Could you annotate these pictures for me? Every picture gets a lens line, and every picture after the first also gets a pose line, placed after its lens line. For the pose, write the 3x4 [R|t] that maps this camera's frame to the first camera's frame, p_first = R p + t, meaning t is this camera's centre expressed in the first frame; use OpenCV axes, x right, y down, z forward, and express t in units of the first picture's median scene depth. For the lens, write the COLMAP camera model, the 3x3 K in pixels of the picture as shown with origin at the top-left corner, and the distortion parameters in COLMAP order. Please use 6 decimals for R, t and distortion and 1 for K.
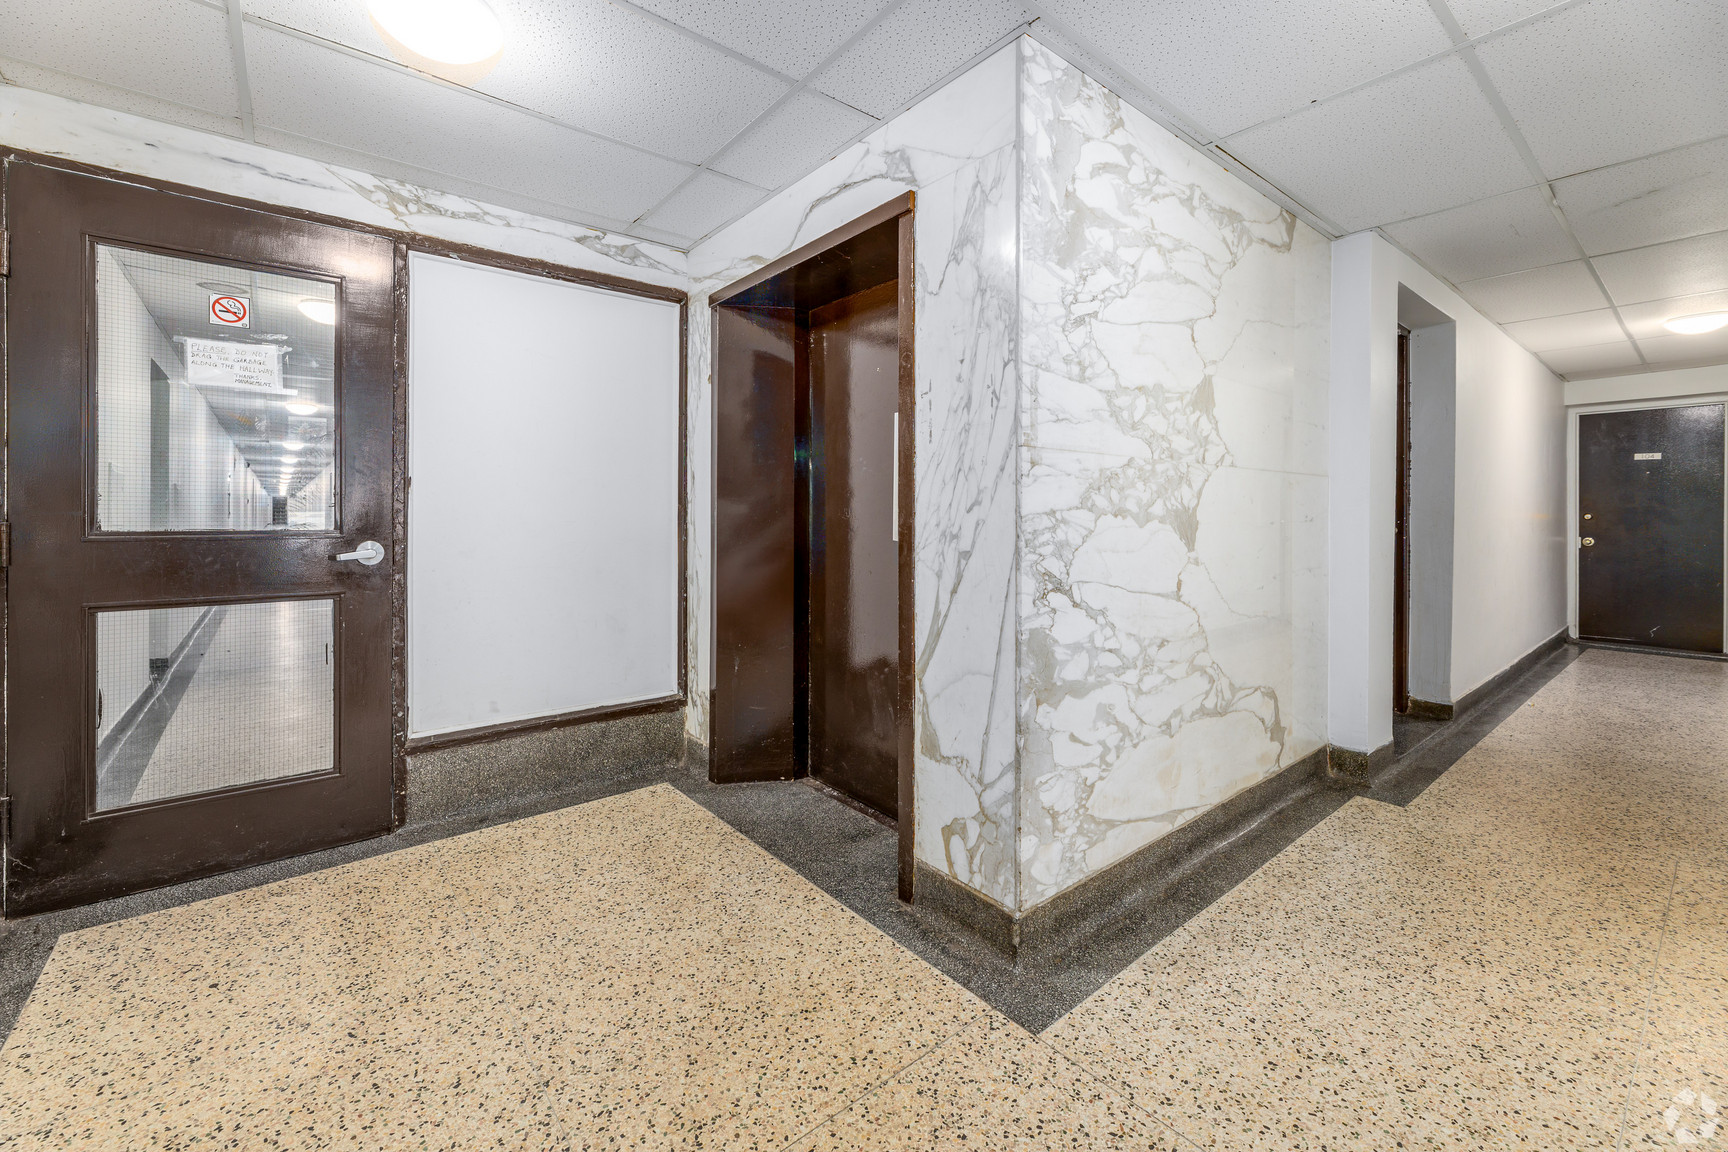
lens RADIAL K [[717.9, 0, 871.8], [0, 717.9, 520.7], [0, 0, 1]] dist [-0.001943, -0.000117]
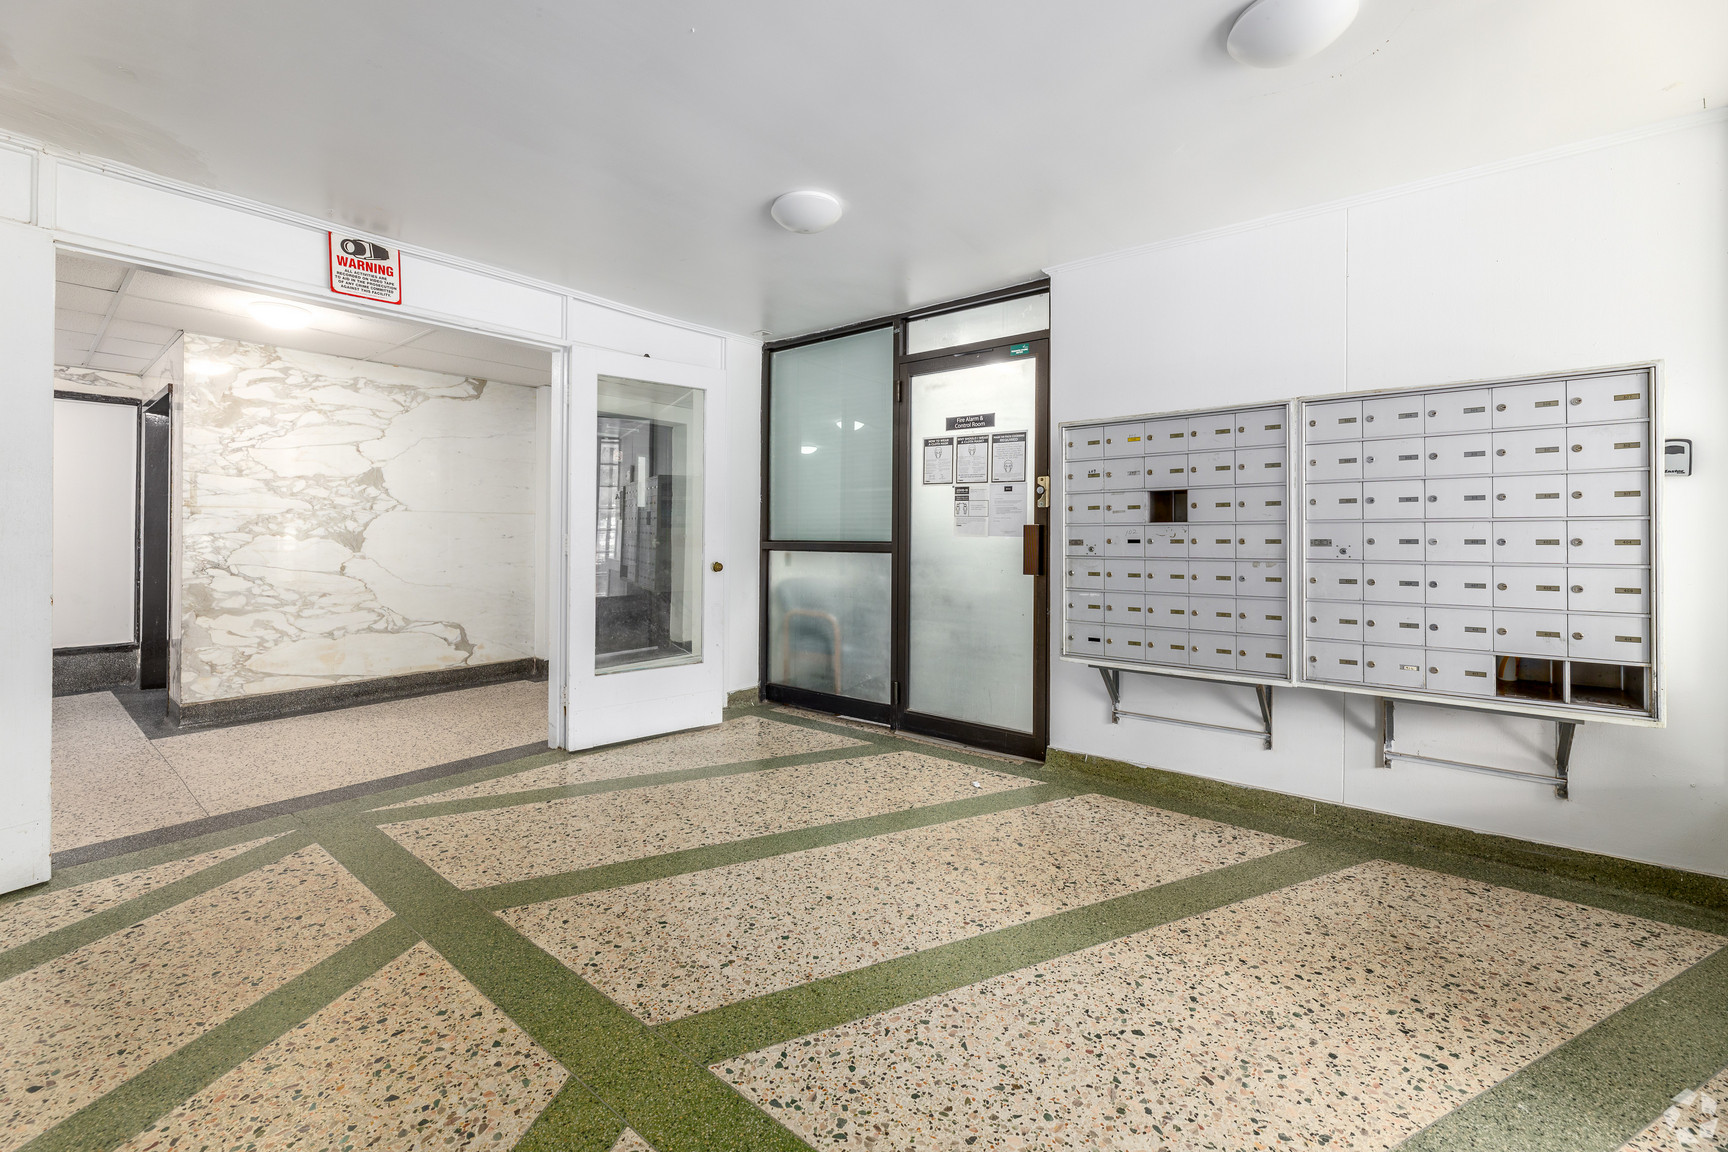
lens RADIAL K [[717.9, 0, 870.1], [0, 717.9, 531.3], [0, 0, 1]] dist [-0.001943, -0.000117]
pose [[0.979591, 0.003770, 0.200968, 1.740802], [-0.002409, 0.999972, -0.007018, -0.008772], [-0.200989, 0.006391, 0.979573, -1.574769]]
